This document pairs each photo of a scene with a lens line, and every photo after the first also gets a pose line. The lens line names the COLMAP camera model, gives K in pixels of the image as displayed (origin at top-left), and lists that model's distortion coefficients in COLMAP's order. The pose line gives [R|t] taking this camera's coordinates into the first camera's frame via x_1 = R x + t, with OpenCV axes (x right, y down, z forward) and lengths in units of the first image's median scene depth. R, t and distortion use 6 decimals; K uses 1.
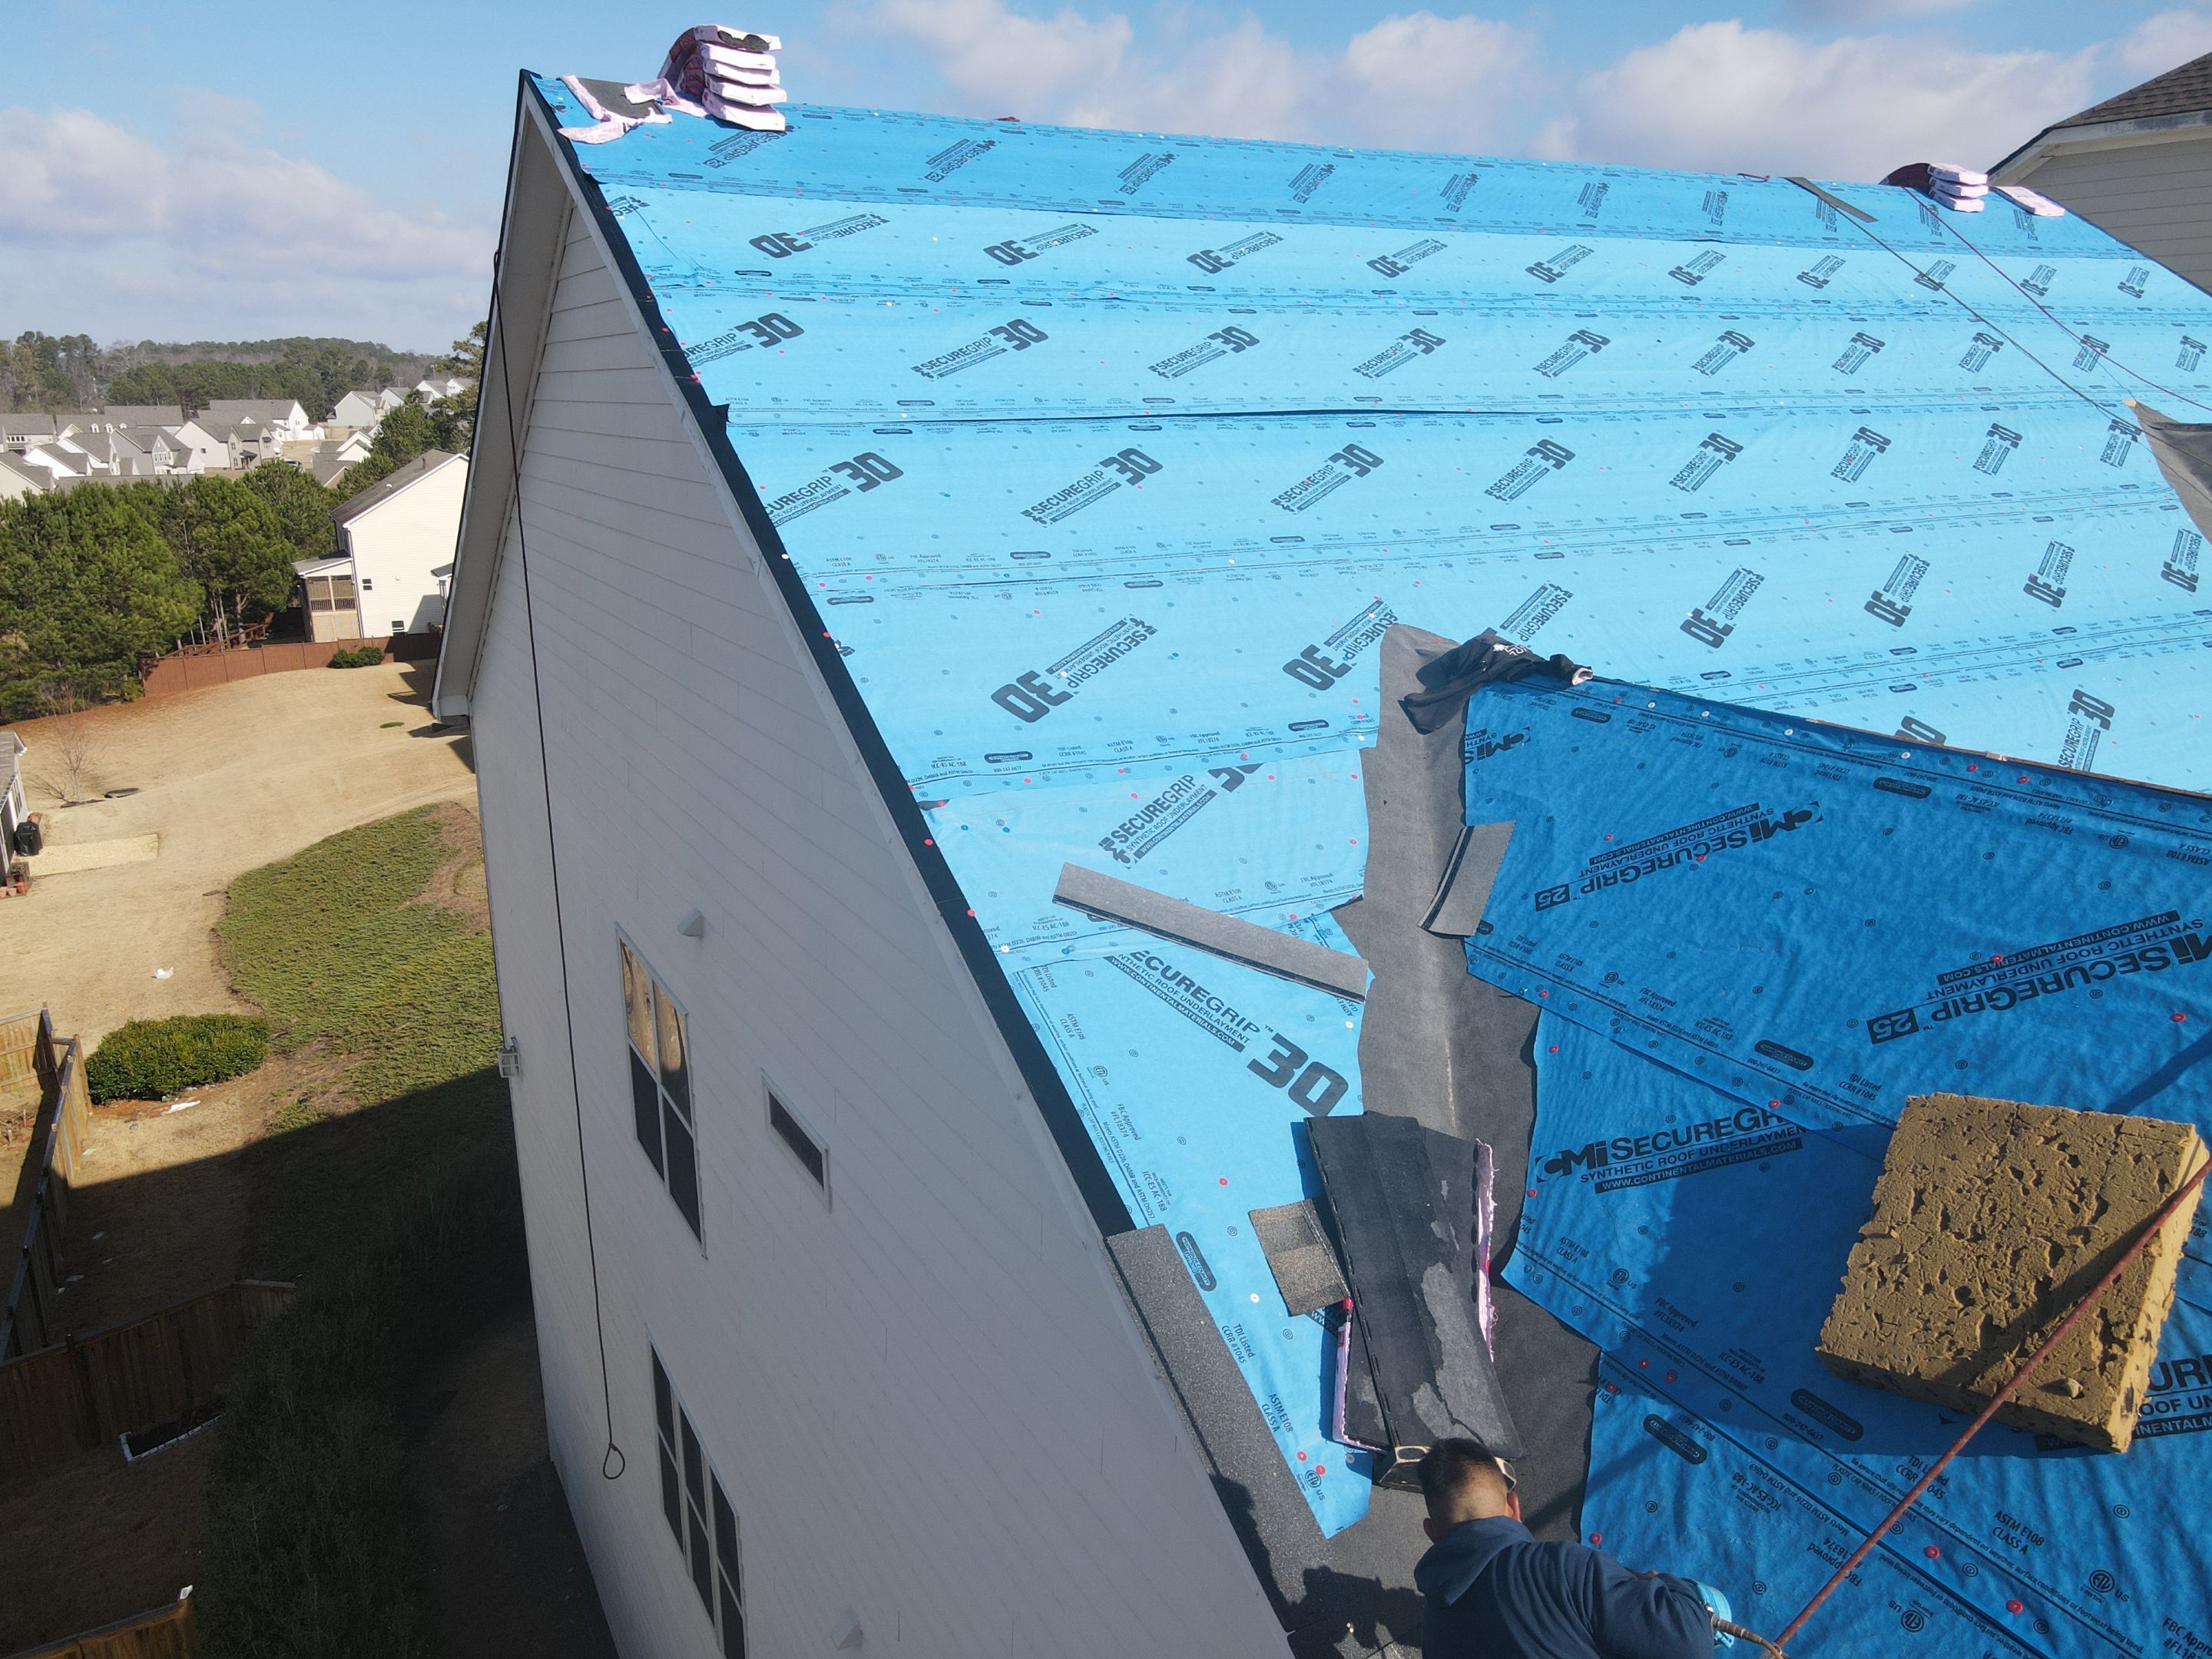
lens RADIAL K [[1611.3, 0, 1118.5], [0, 1611.3, 833.7], [0, 0, 1]] dist [0.013626, -0.008293]
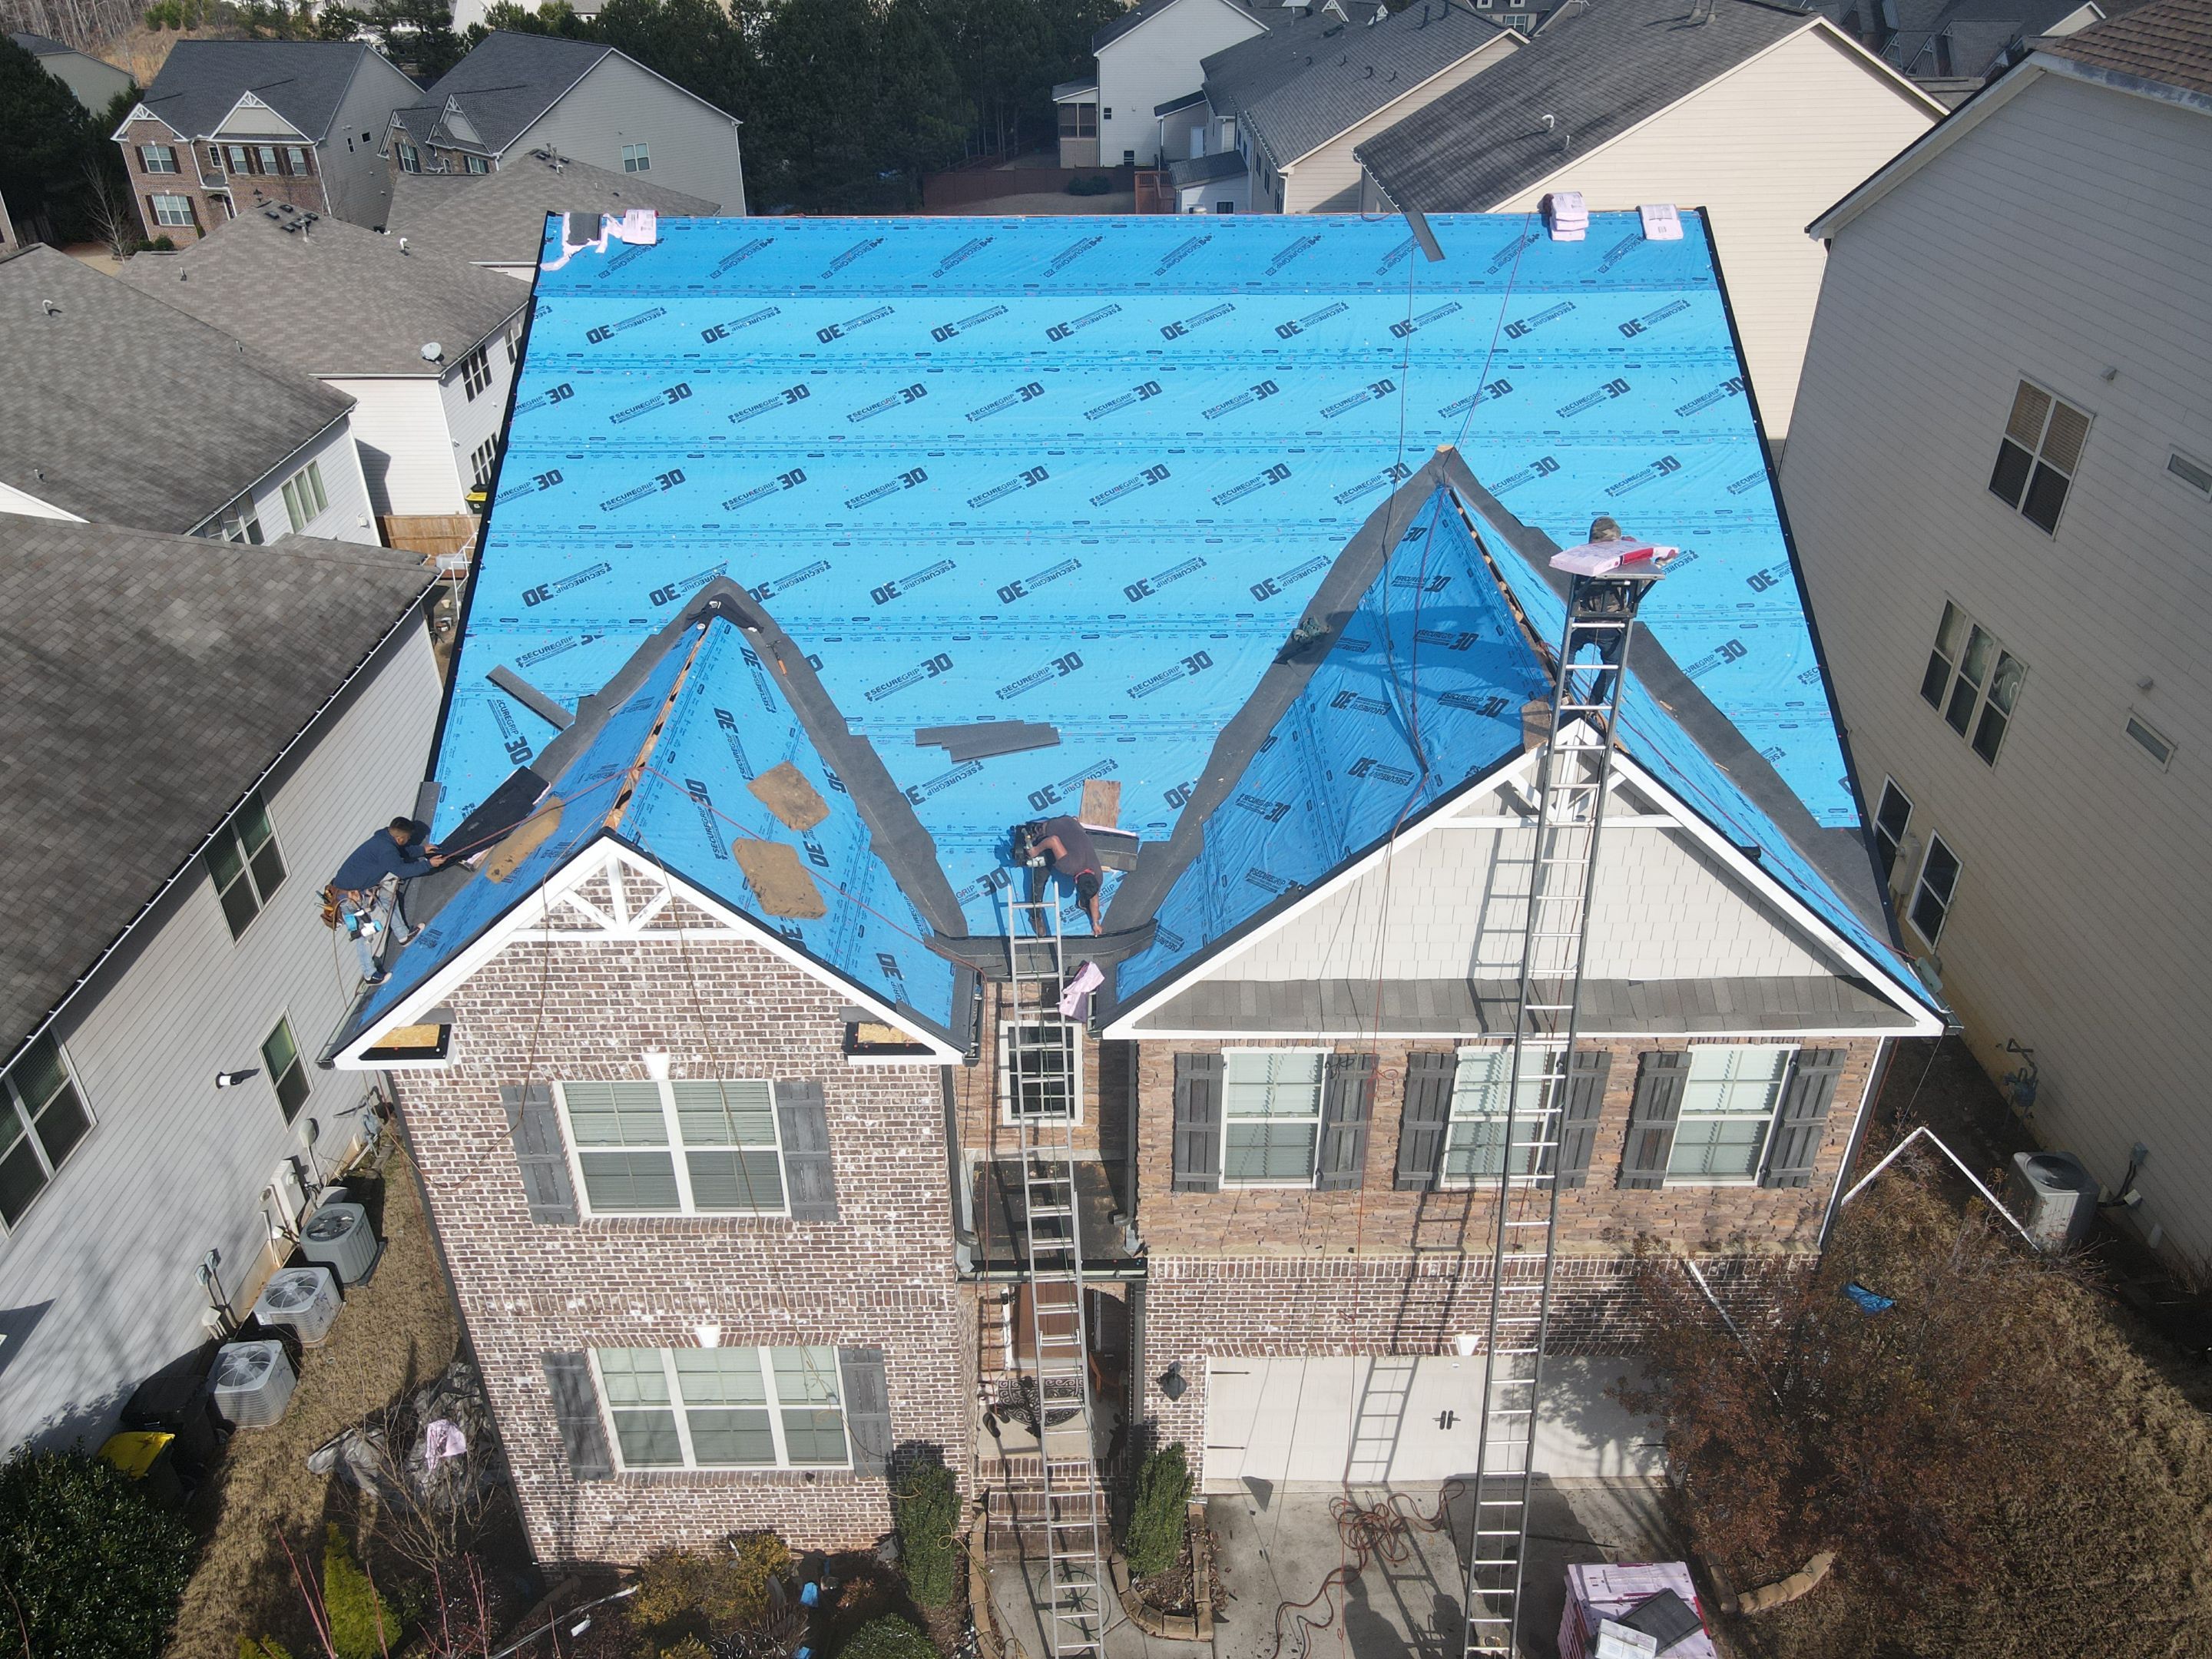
lens RADIAL K [[1611.3, 0, 1103.1], [0, 1611.3, 827.4], [0, 0, 1]] dist [0.013626, -0.008293]
pose [[0.879643, 0.246811, -0.406586, 2.690162], [-0.123375, 0.943971, 0.306101, -0.900930], [0.459355, -0.219097, 0.860808, -1.354630]]
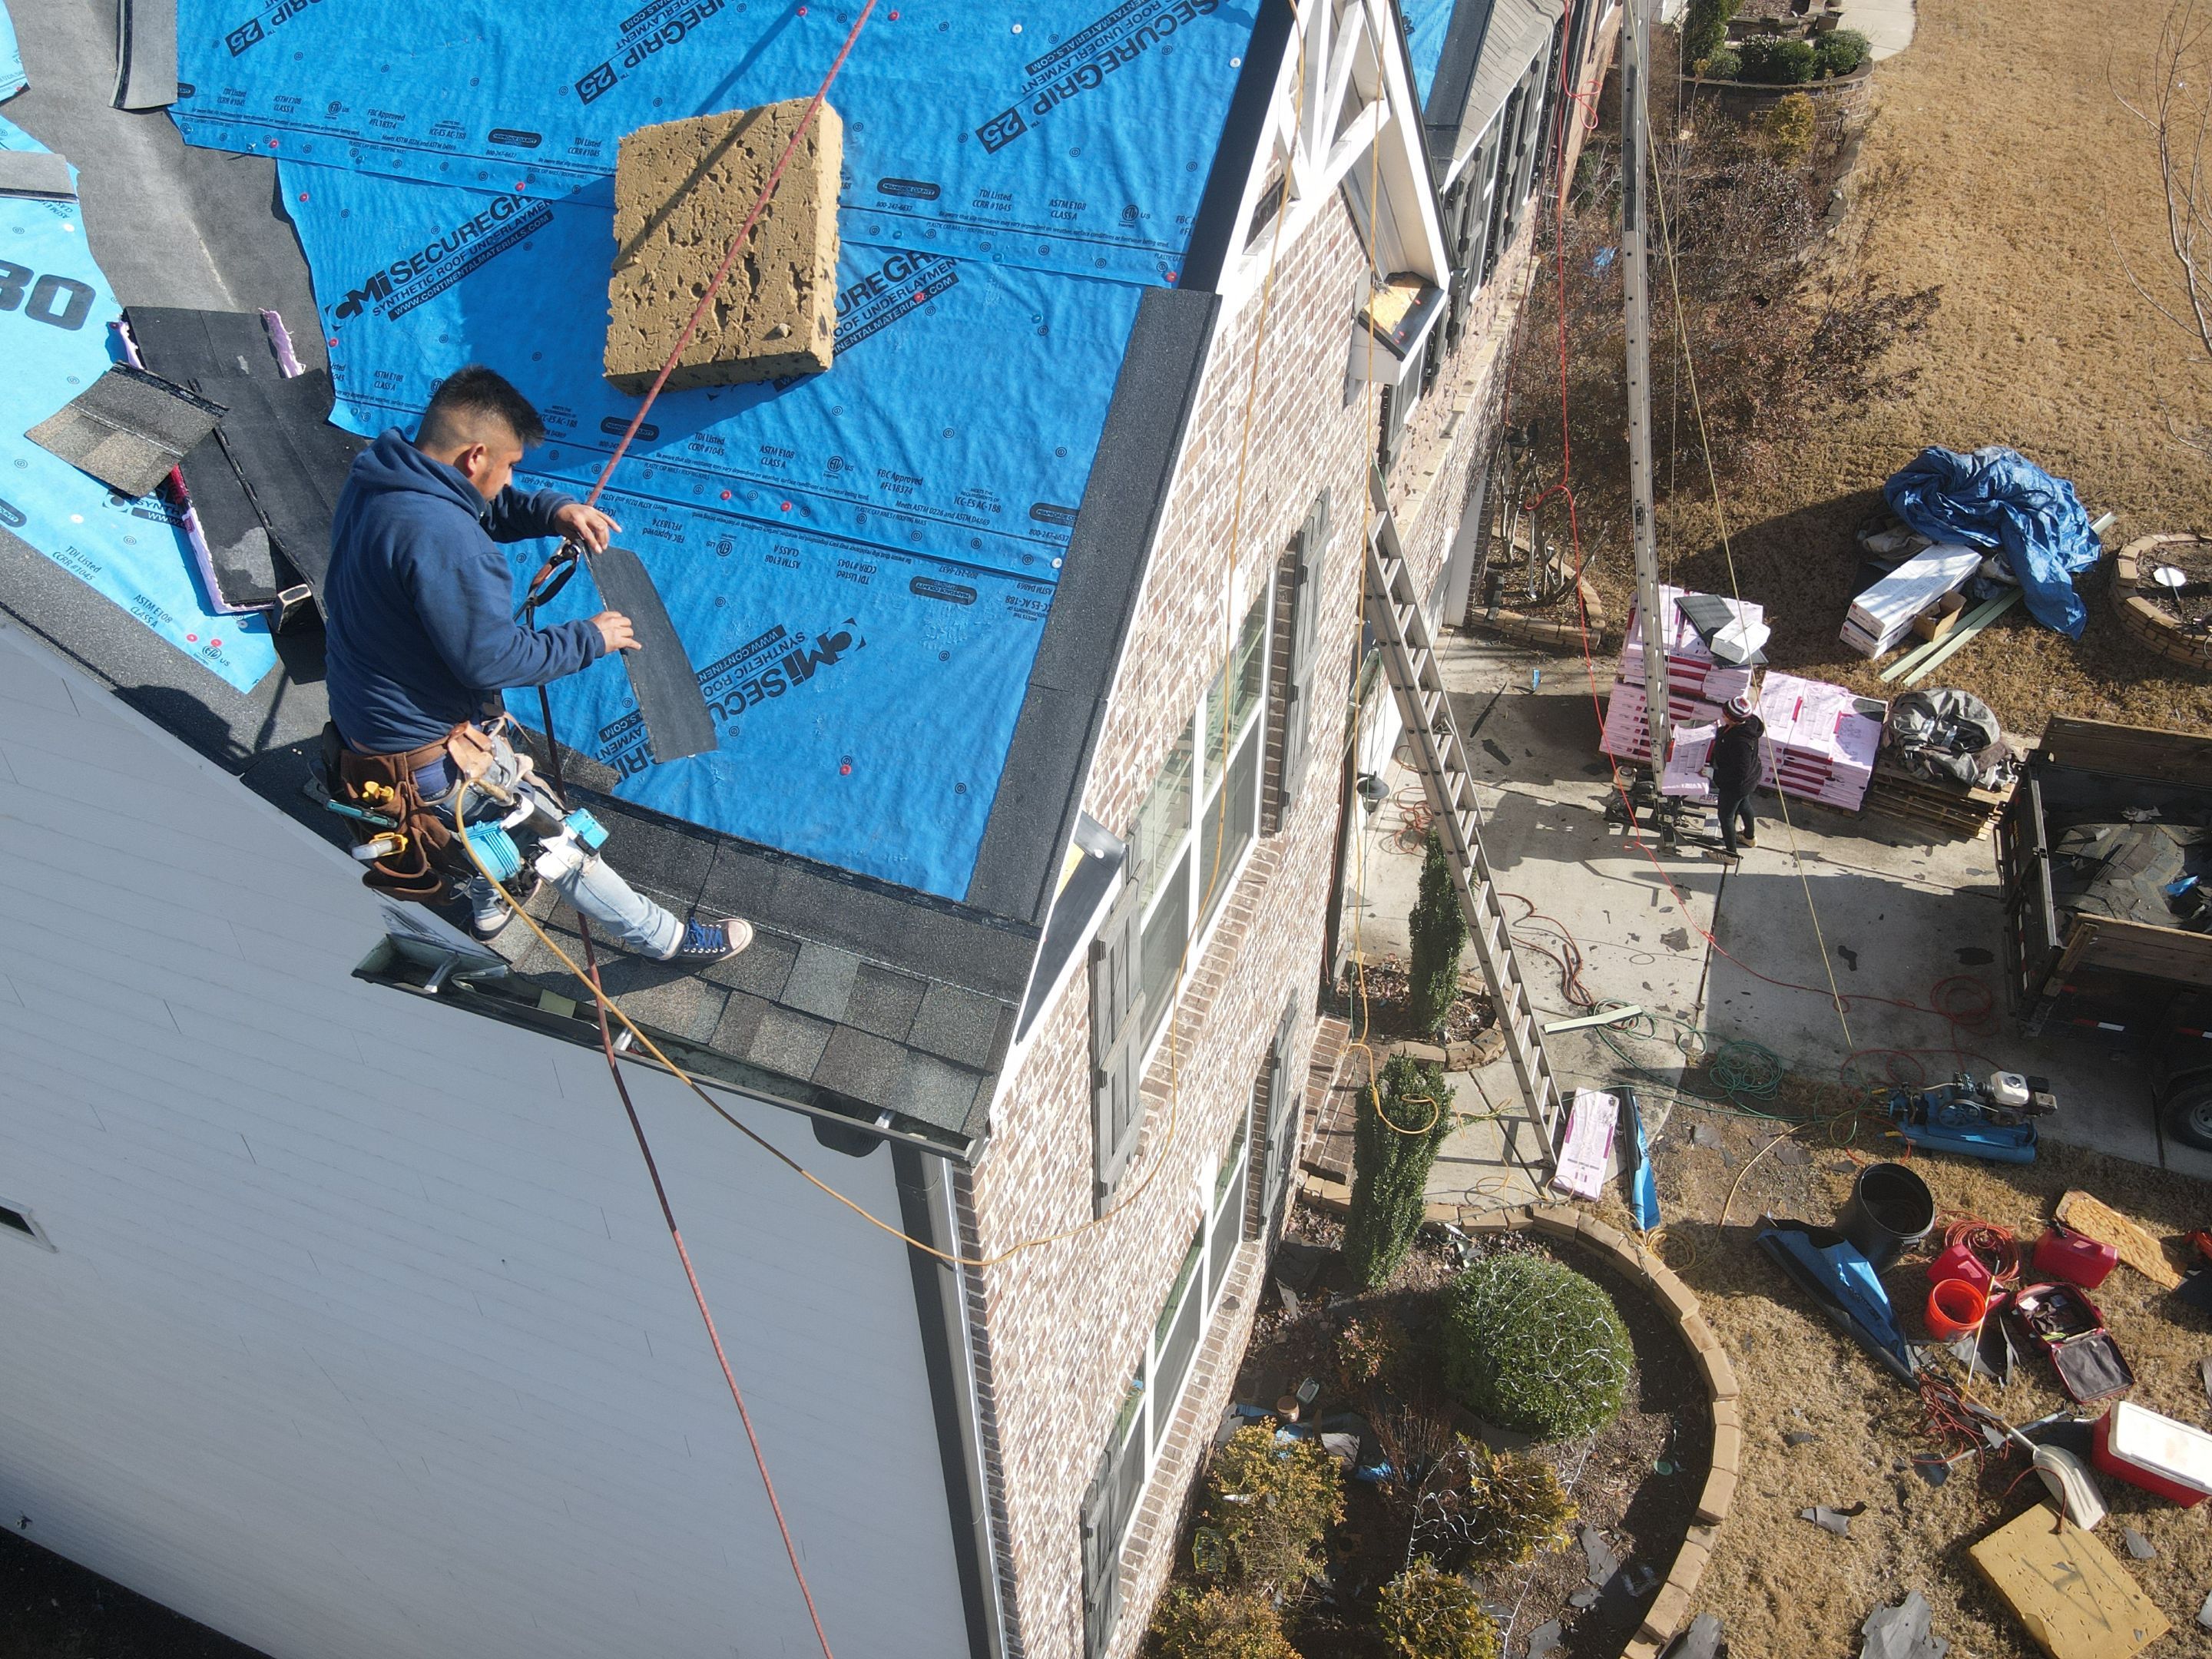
lens RADIAL K [[1611.3, 0, 1110.1], [0, 1611.3, 818.6], [0, 0, 1]] dist [0.013626, -0.008293]
pose [[0.764790, -0.421569, 0.487213, 0.009659], [0.174573, 0.863517, 0.473142, 0.090837], [-0.620178, -0.276800, 0.734003, -0.136201]]
